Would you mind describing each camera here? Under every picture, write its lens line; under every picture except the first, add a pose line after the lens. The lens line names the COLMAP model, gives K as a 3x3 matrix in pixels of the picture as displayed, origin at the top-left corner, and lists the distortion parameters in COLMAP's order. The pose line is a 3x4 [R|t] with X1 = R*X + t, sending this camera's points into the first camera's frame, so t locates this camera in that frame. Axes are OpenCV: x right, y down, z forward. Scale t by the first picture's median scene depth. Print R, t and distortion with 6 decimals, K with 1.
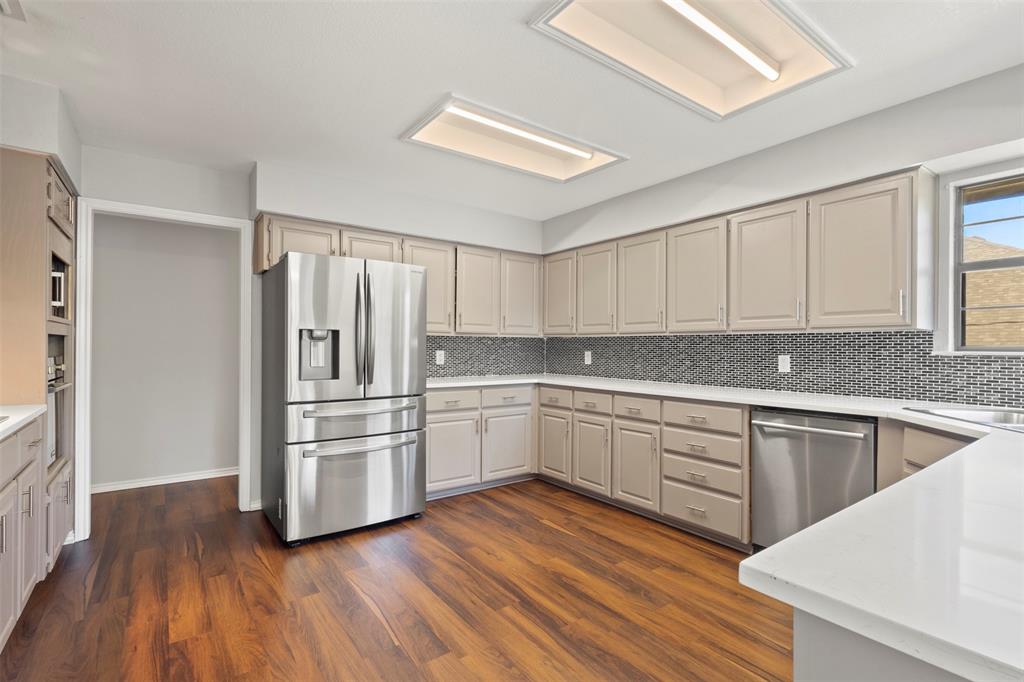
lens RADIAL K [[468.0, 0, 508.1], [0, 468.0, 342.8], [0, 0, 1]] dist [0.004830, -0.000448]
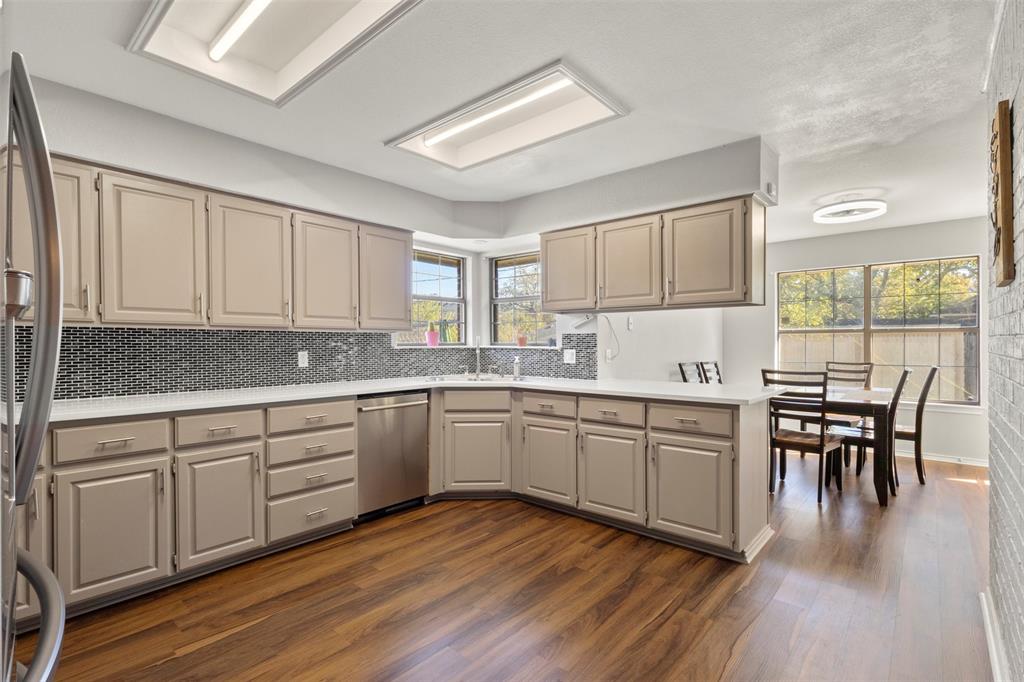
lens RADIAL K [[468.0, 0, 511.3], [0, 468.0, 342.7], [0, 0, 1]] dist [0.004830, -0.000448]
pose [[-0.204666, -0.000678, 0.978832, -0.595060], [-0.007238, 0.999973, -0.000821, 0.003212], [-0.978805, -0.007253, -0.204665, 0.769584]]
